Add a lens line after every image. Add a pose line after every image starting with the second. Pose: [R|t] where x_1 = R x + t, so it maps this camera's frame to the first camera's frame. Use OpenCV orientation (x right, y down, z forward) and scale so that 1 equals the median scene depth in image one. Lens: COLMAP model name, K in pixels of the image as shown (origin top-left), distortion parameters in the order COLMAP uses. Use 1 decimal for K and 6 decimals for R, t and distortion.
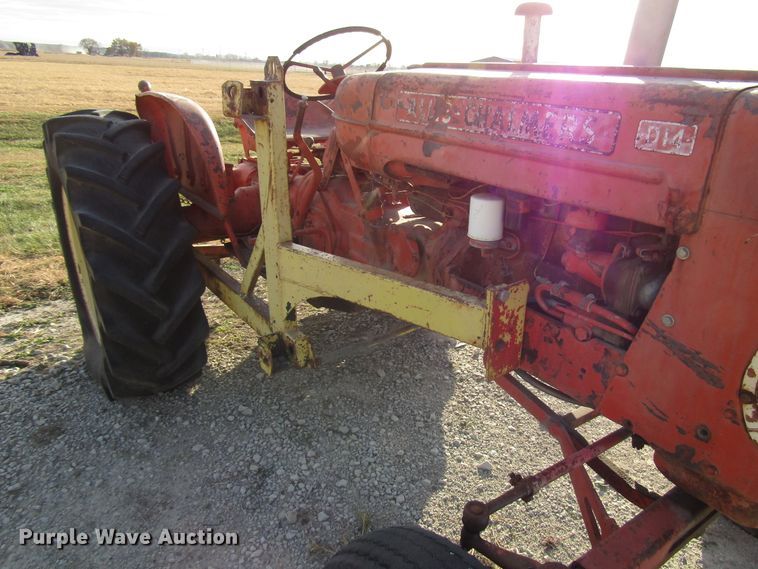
lens RADIAL K [[541.8, 0, 378.5], [0, 541.8, 286.5], [0, 0, 1]] dist [-0.003842, -0.004191]
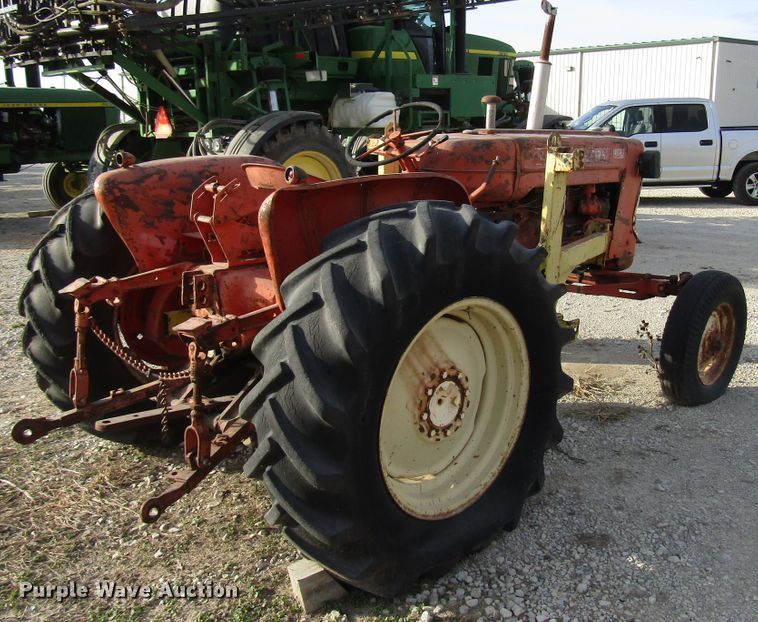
lens RADIAL K [[834.7, 0, 426.8], [0, 834.7, 292.9], [0, 0, 1]] dist [-0.007992, 0.000000]
pose [[-0.197439, -0.231872, 0.952498, -2.157222], [0.341178, 0.894630, 0.288506, -0.708545], [-0.919030, 0.381934, -0.097525, 1.493094]]
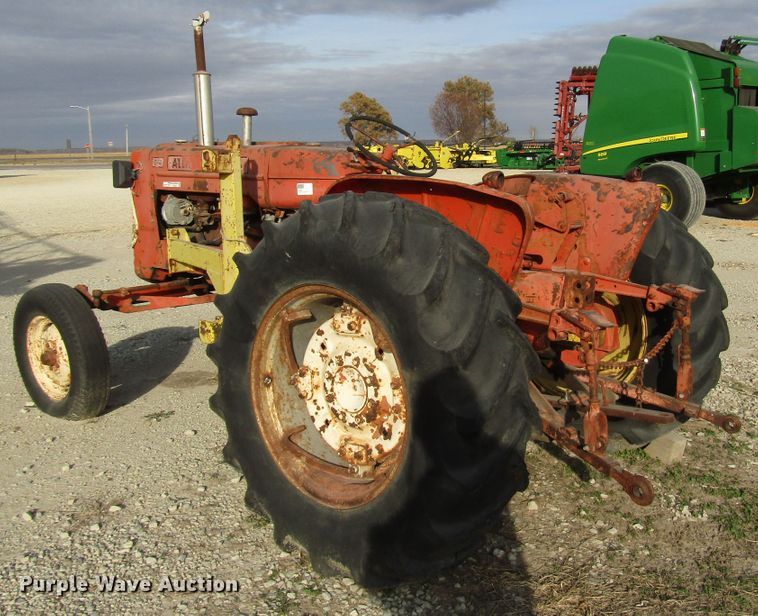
lens RADIAL K [[829.0, 0, 415.4], [0, 829.0, 276.0], [0, 0, 1]] dist [-0.011502, 0.000000]
pose [[-0.965637, 0.005143, -0.259842, 0.403014], [-0.126406, 0.864283, 0.486864, -1.253309], [0.227081, 0.502980, -0.833934, 3.181607]]
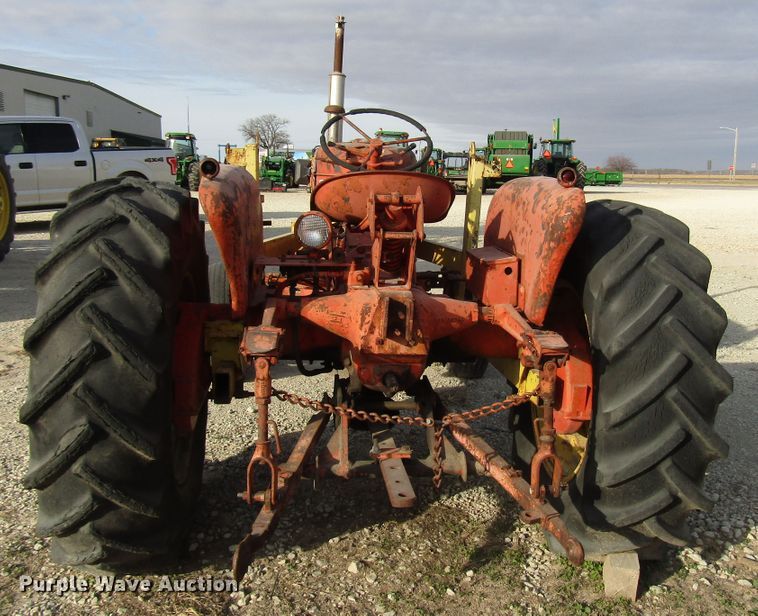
lens RADIAL K [[829.0, 0, 408.0], [0, 829.0, 311.6], [0, 0, 1]] dist [-0.011502, 0.000000]
pose [[-0.877792, -0.136321, 0.459236, -1.099498], [0.128348, 0.856680, 0.499627, -1.107746], [-0.461528, 0.497510, -0.734490, 2.798655]]
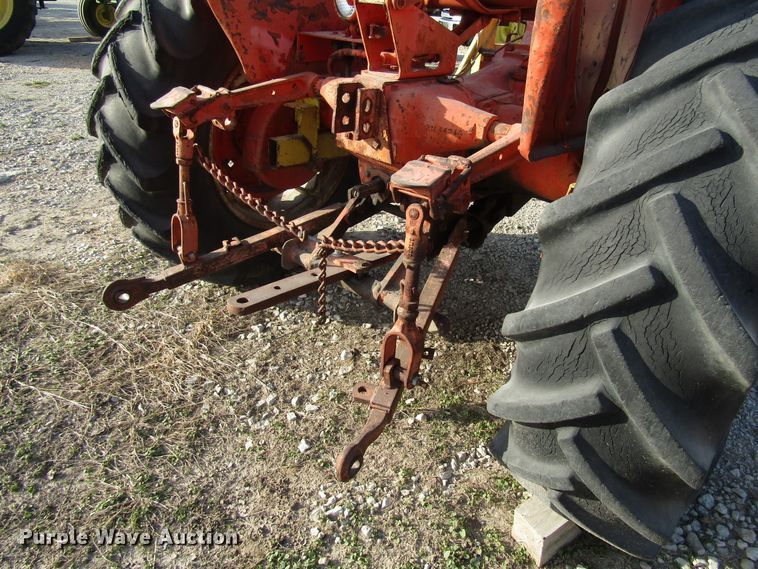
lens RADIAL K [[541.8, 0, 378.4], [0, 541.8, 284.0], [0, 0, 1]] dist [-0.003842, -0.004191]
pose [[-0.232714, -0.505121, 0.831082, -1.202383], [0.291431, 0.779055, 0.555104, -0.608159], [-0.927853, 0.371384, -0.034089, 1.846476]]
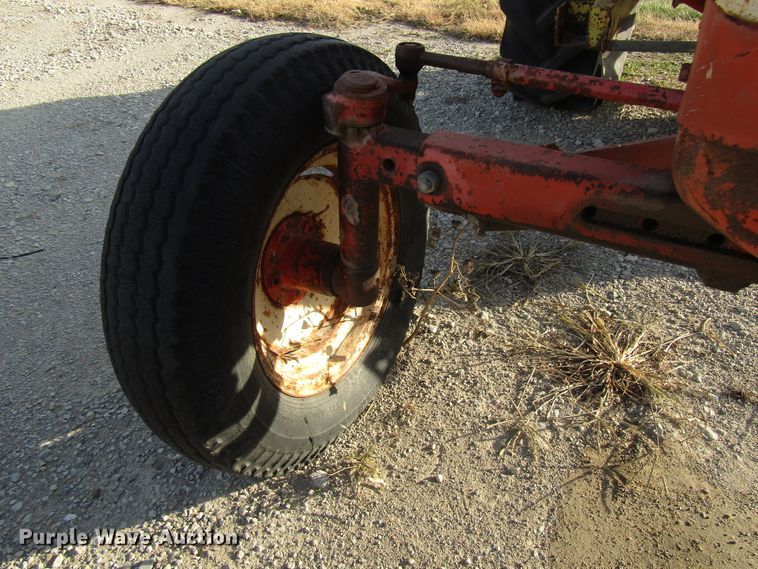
lens RADIAL K [[541.8, 0, 377.1], [0, 541.8, 282.5], [0, 0, 1]] dist [-0.003842, -0.004191]
pose [[0.423488, 0.499893, -0.755490, 0.544564], [-0.288774, 0.864951, 0.410449, 0.217026], [0.858643, 0.044345, 0.510653, 0.287255]]
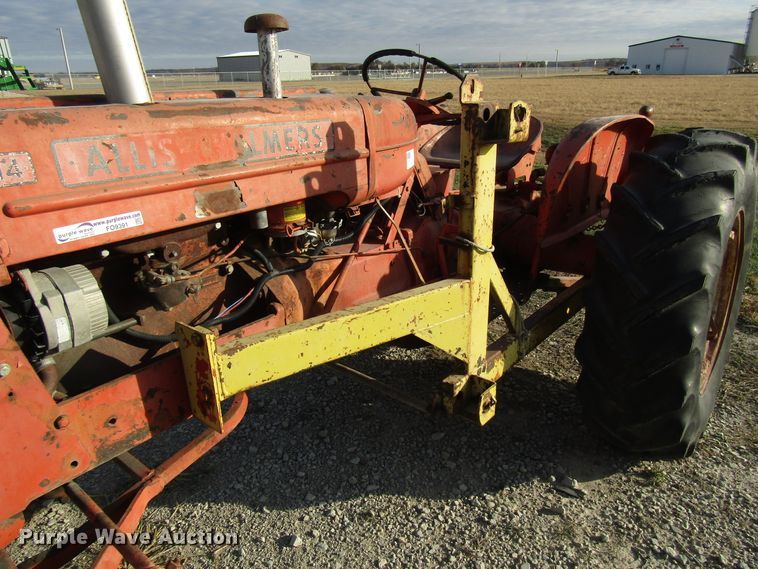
lens RADIAL K [[541.8, 0, 375.5], [0, 541.8, 283.2], [0, 0, 1]] dist [-0.003842, -0.004191]
pose [[0.261713, 0.297676, -0.918093, 1.067542], [-0.329567, 0.921635, 0.204877, -0.320003], [0.907134, 0.248954, 0.339308, 0.837560]]
